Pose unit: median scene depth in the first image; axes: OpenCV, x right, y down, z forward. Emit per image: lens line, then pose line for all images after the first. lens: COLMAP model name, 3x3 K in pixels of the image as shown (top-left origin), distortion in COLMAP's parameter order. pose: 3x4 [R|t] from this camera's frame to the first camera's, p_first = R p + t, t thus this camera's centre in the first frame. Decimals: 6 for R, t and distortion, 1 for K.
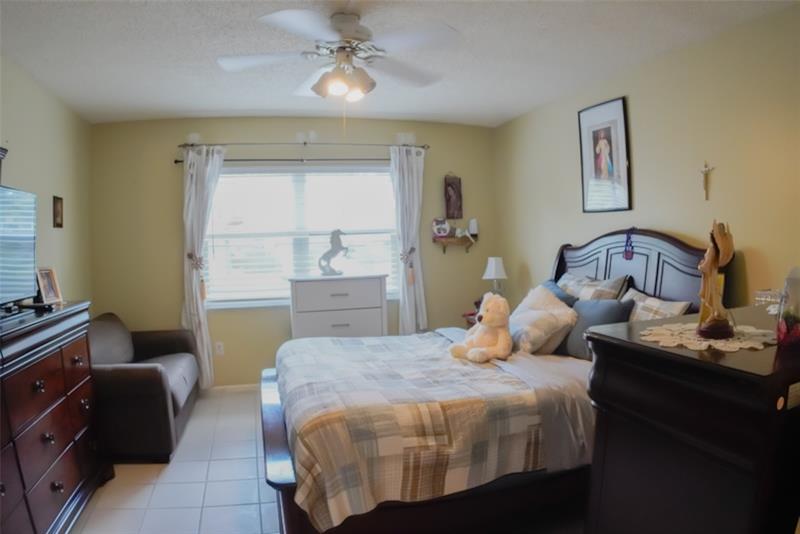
lens RADIAL K [[493.8, 0, 400.0], [0, 493.8, 267.0], [0, 0, 1]] dist [-0.234667, 0.048551]
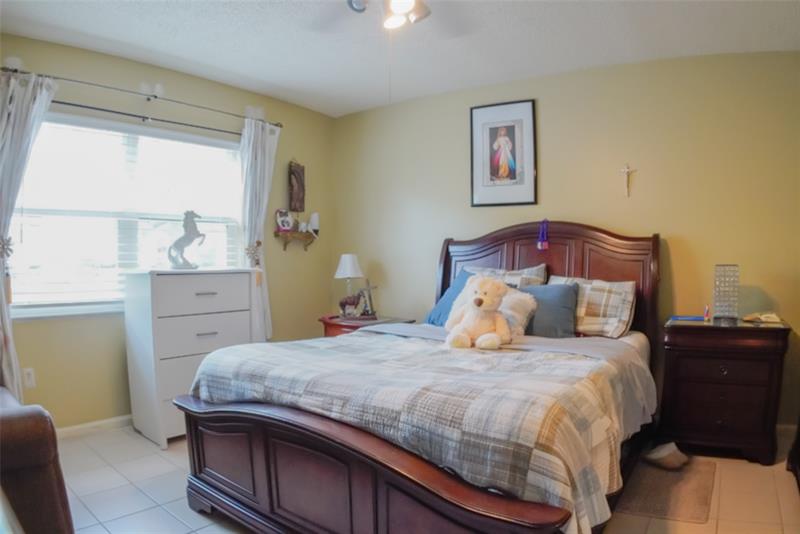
lens RADIAL K [[493.8, 0, 400.0], [0, 493.8, 267.0], [0, 0, 1]] dist [-0.234667, 0.048551]
pose [[0.808749, 0.013364, 0.588002, -0.296493], [0.011222, 0.999209, -0.038145, 0.044018], [-0.588047, 0.037448, 0.807959, 0.214964]]
